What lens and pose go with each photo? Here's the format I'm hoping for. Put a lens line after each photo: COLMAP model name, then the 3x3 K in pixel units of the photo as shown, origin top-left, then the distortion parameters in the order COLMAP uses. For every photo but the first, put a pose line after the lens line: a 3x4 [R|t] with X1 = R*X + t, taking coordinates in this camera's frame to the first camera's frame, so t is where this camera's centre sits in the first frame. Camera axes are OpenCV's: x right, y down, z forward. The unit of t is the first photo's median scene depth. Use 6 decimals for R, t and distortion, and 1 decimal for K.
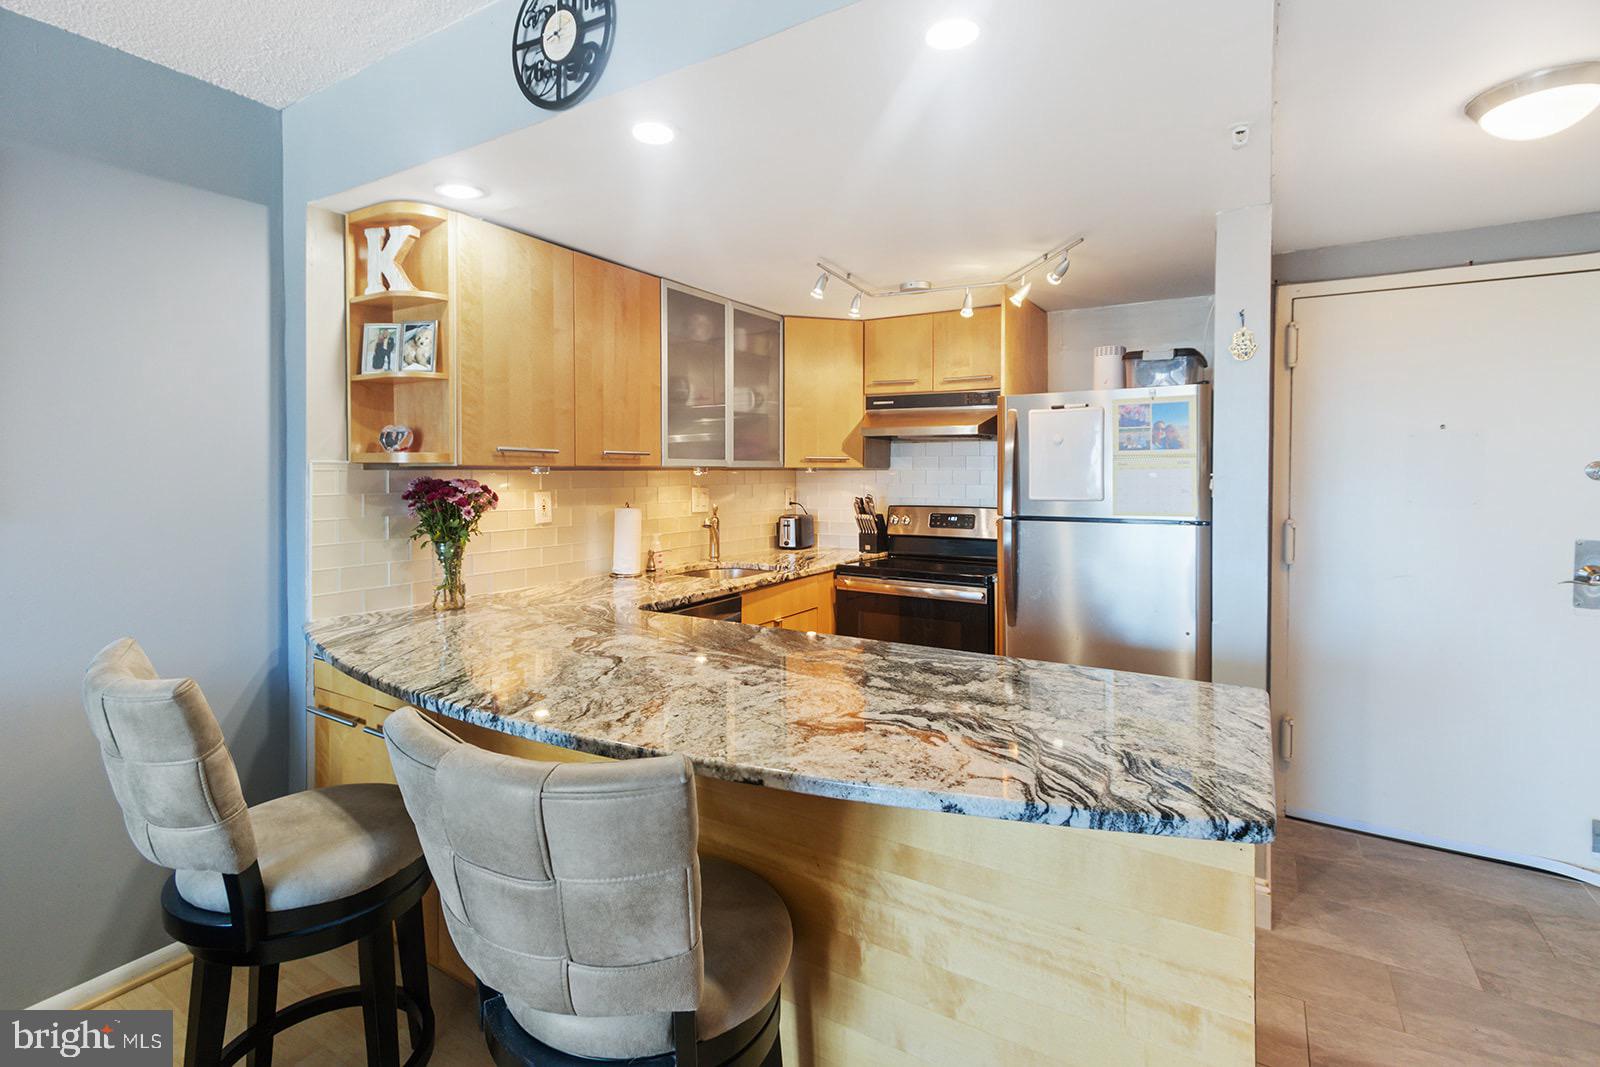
lens RADIAL K [[751.8, 0, 798.4], [0, 751.8, 475.2], [0, 0, 1]] dist [0.007040, -0.000103]
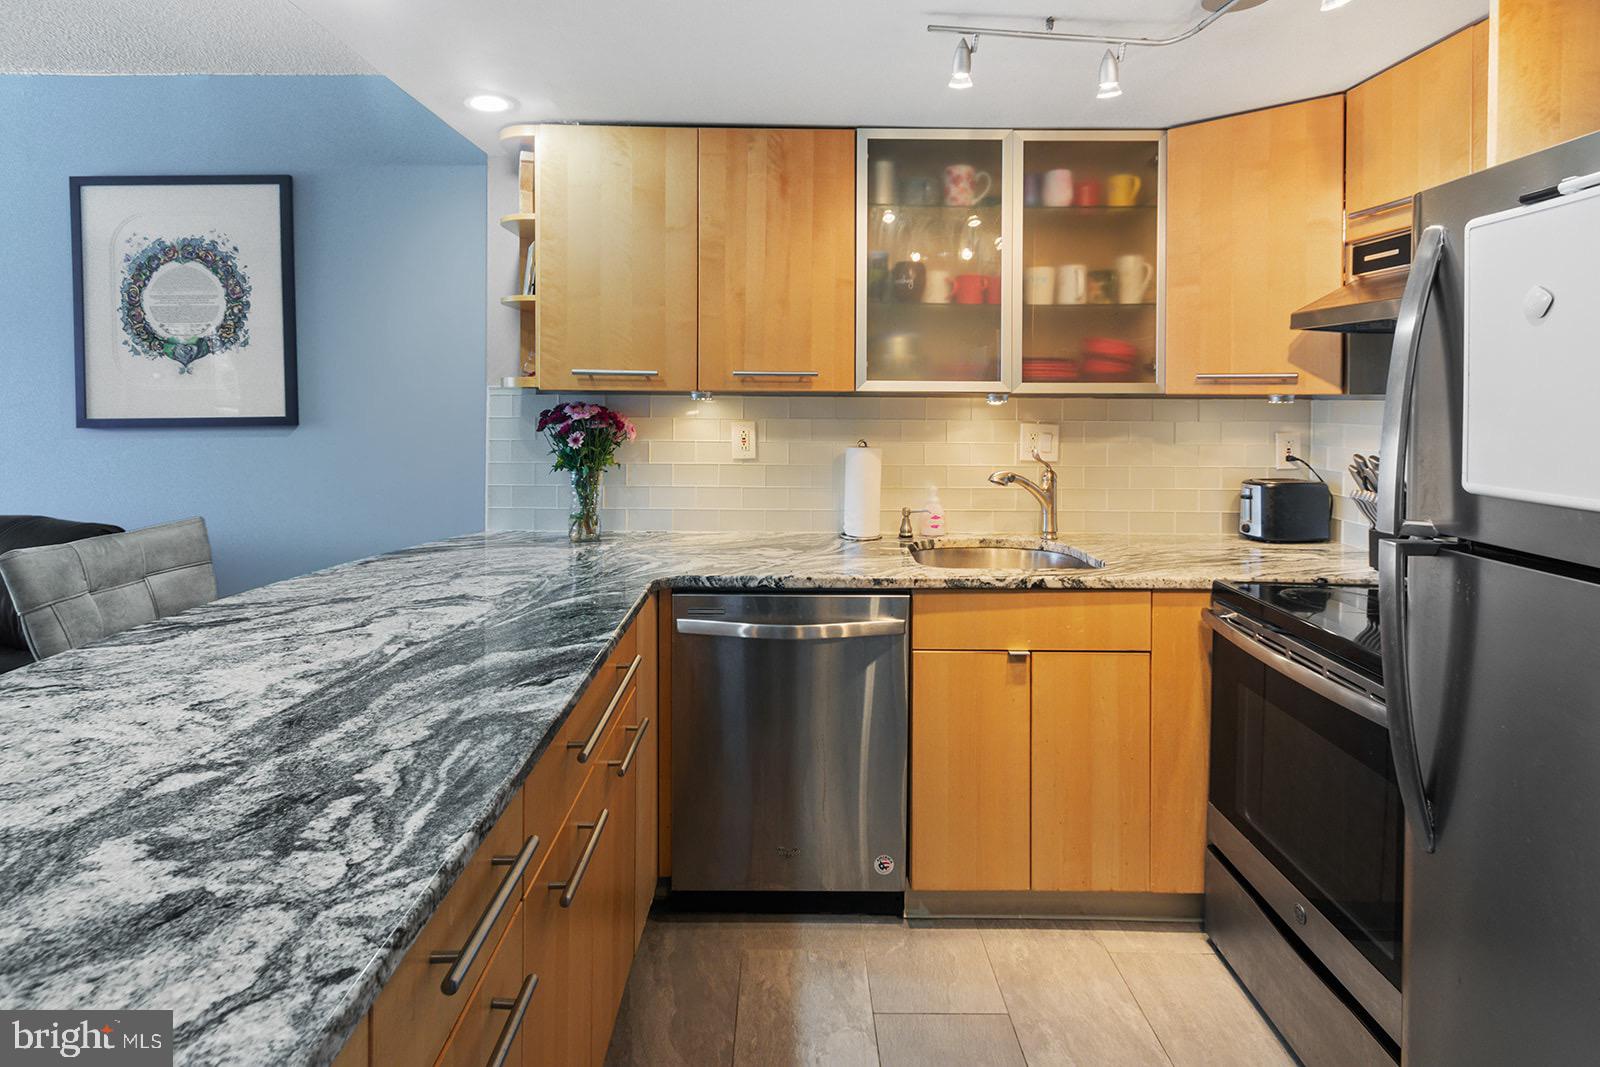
lens RADIAL K [[806.2, 0, 789.9], [0, 806.2, 394.4], [0, 0, 1]] dist [0.006514, -0.001024]
pose [[0.538096, 0.001572, -0.842882, 0.476672], [-0.011218, 0.999923, -0.005296, -0.004355], [0.842809, 0.012305, 0.538072, 0.590939]]
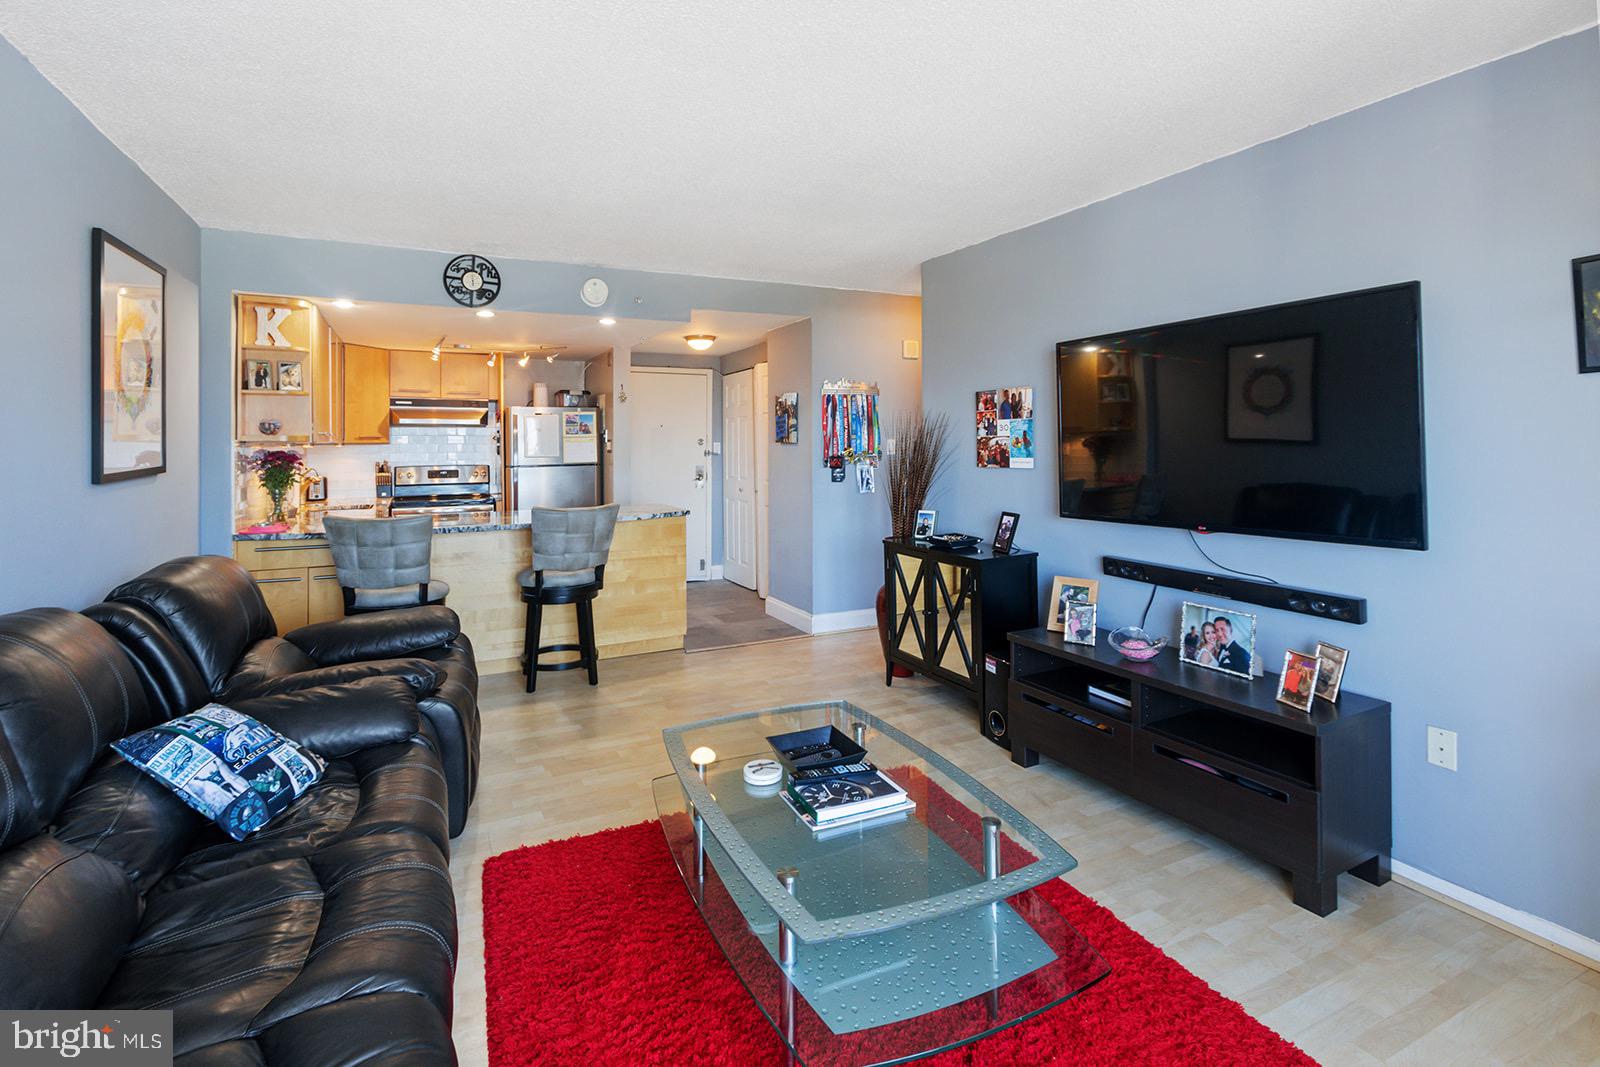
lens RADIAL K [[746.8, 0, 796.8], [0, 746.8, 439.5], [0, 0, 1]] dist [0.001280, -0.000018]
pose [[0.523815, -0.002216, 0.851829, -1.139421], [0.013314, 0.999896, -0.005586, 0.004717], [-0.851728, 0.014267, 0.523790, -0.785567]]
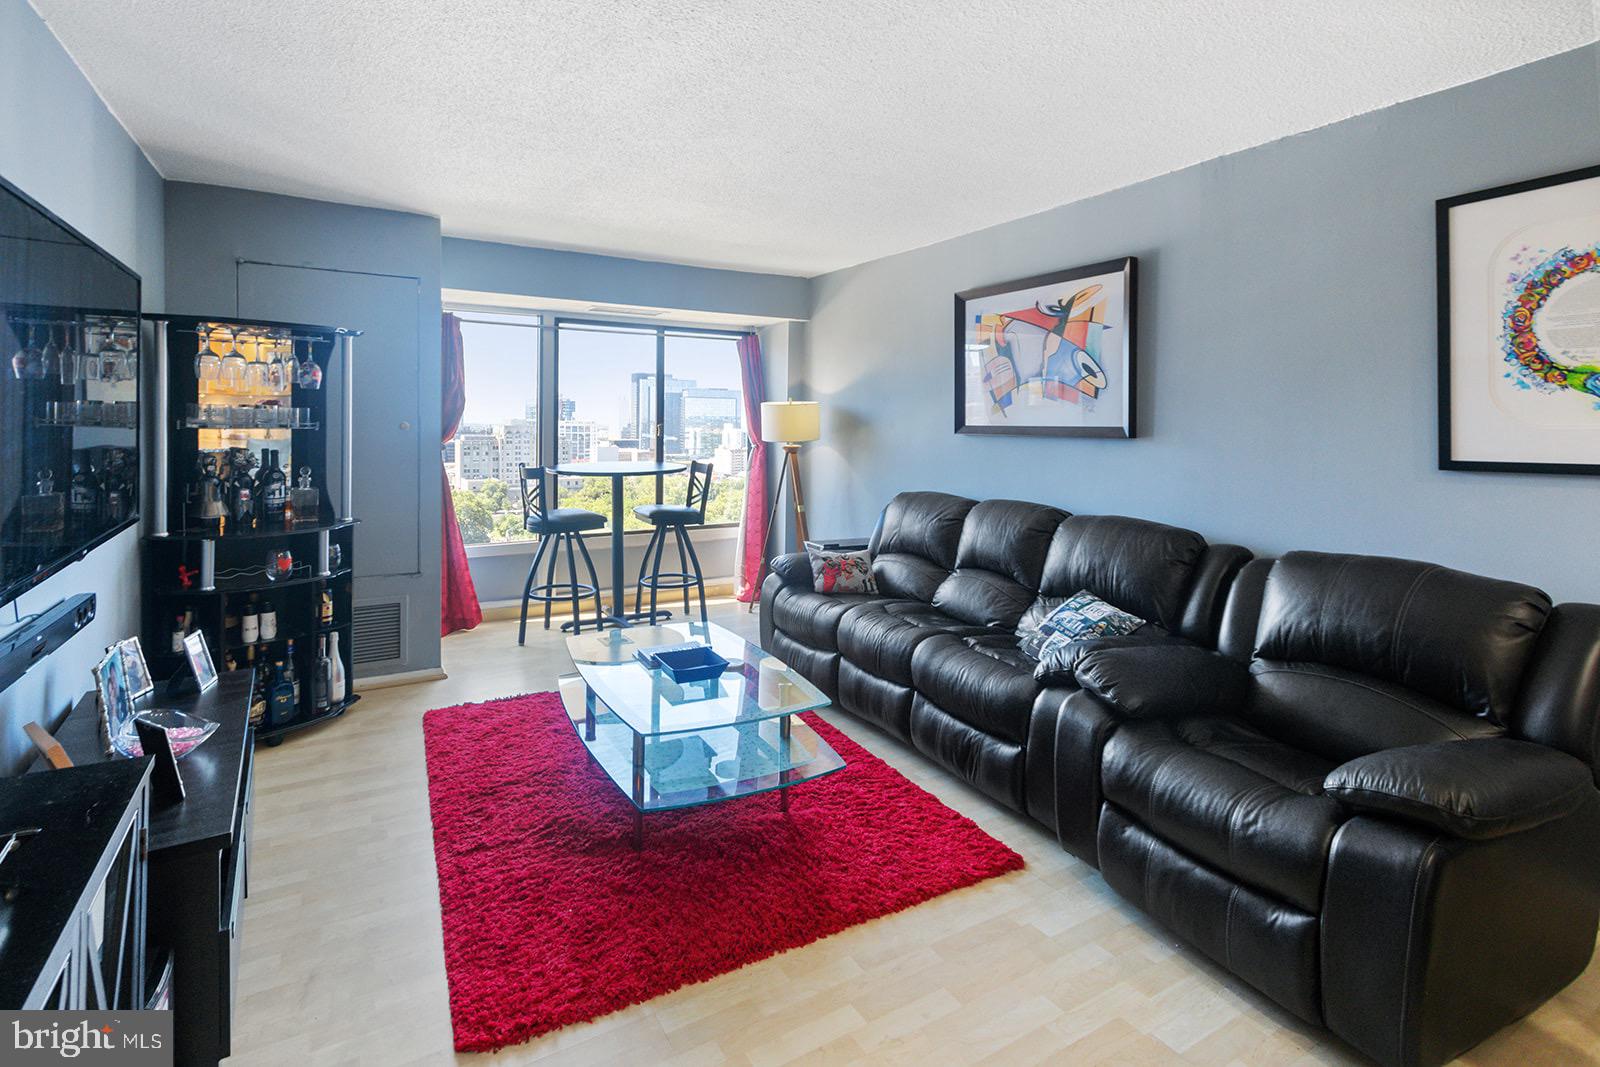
lens RADIAL K [[766.8, 0, 792.7], [0, 766.8, 445.0], [0, 0, 1]] dist [0.005652, -0.000861]
pose [[-0.464377, 0.018714, -0.885440, 0.293542], [-0.015904, 0.999439, 0.029464, -0.001156], [0.885495, 0.027764, -0.463819, 0.146420]]
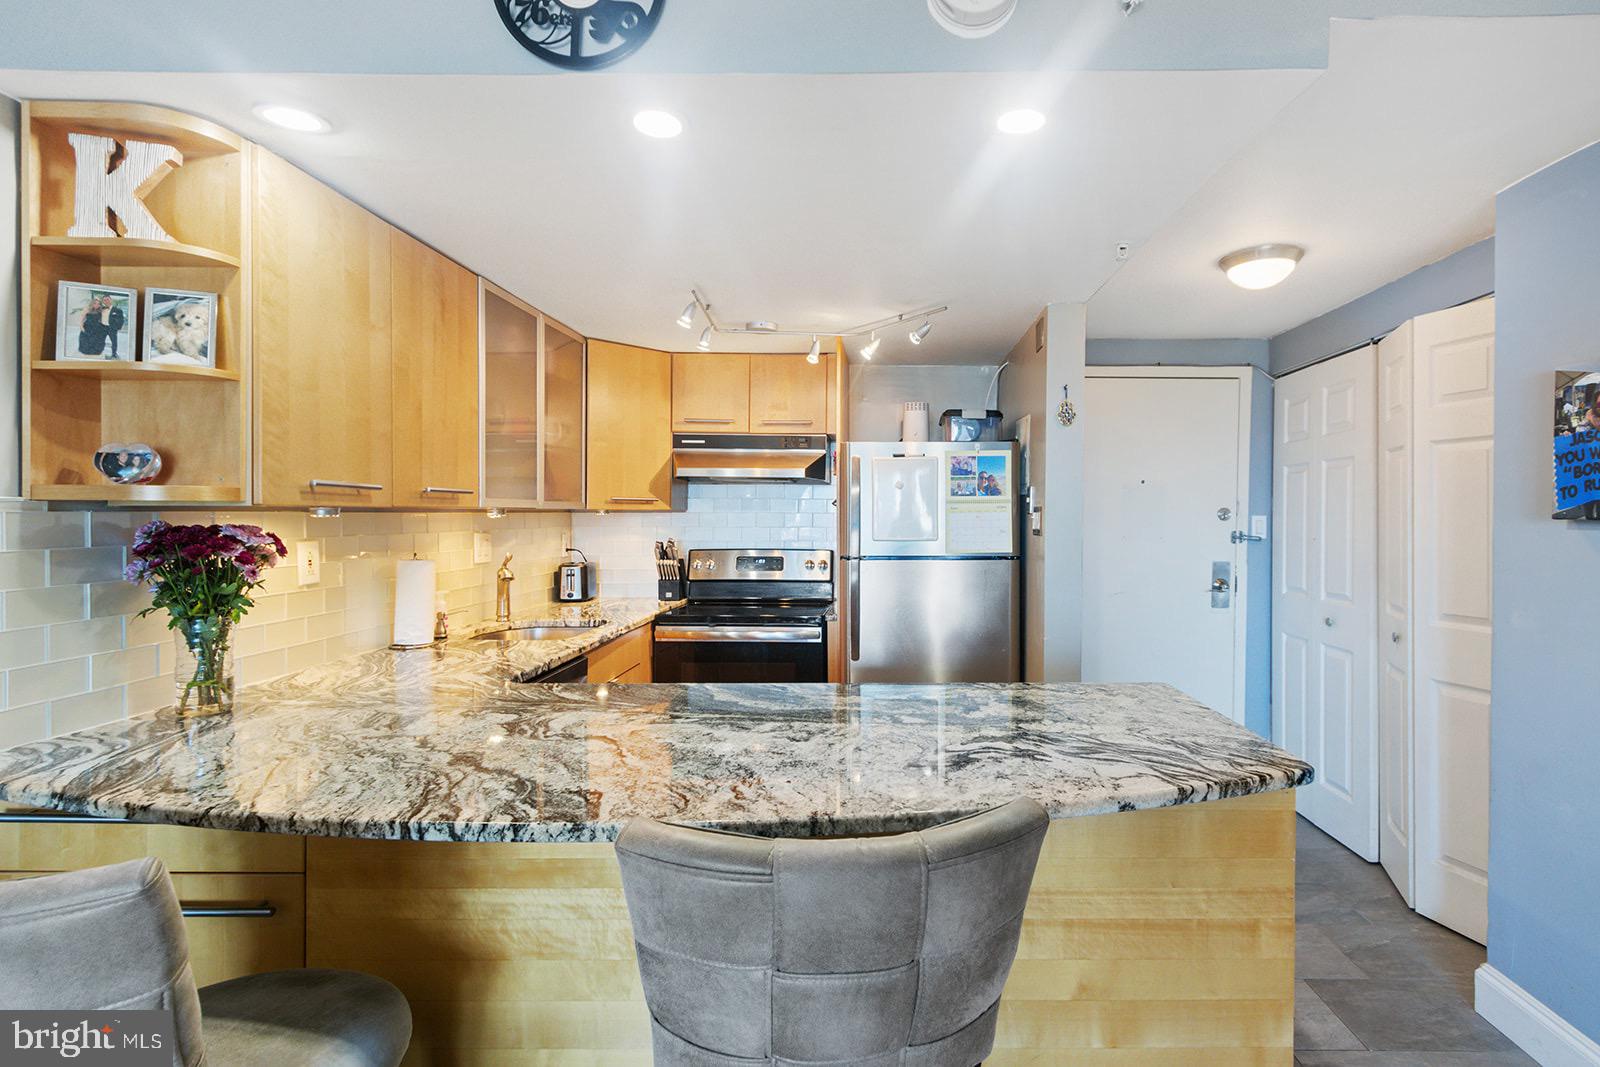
lens RADIAL K [[765.6, 0, 878.4], [0, 765.6, 515.0], [0, 0, 1]] dist [0.008162, -0.001085]
pose [[0.851649, 0.000541, 0.524112, -0.274713], [0.000853, 0.999997, -0.002419, -0.001497], [-0.524111, 0.002507, 0.851646, 0.072188]]
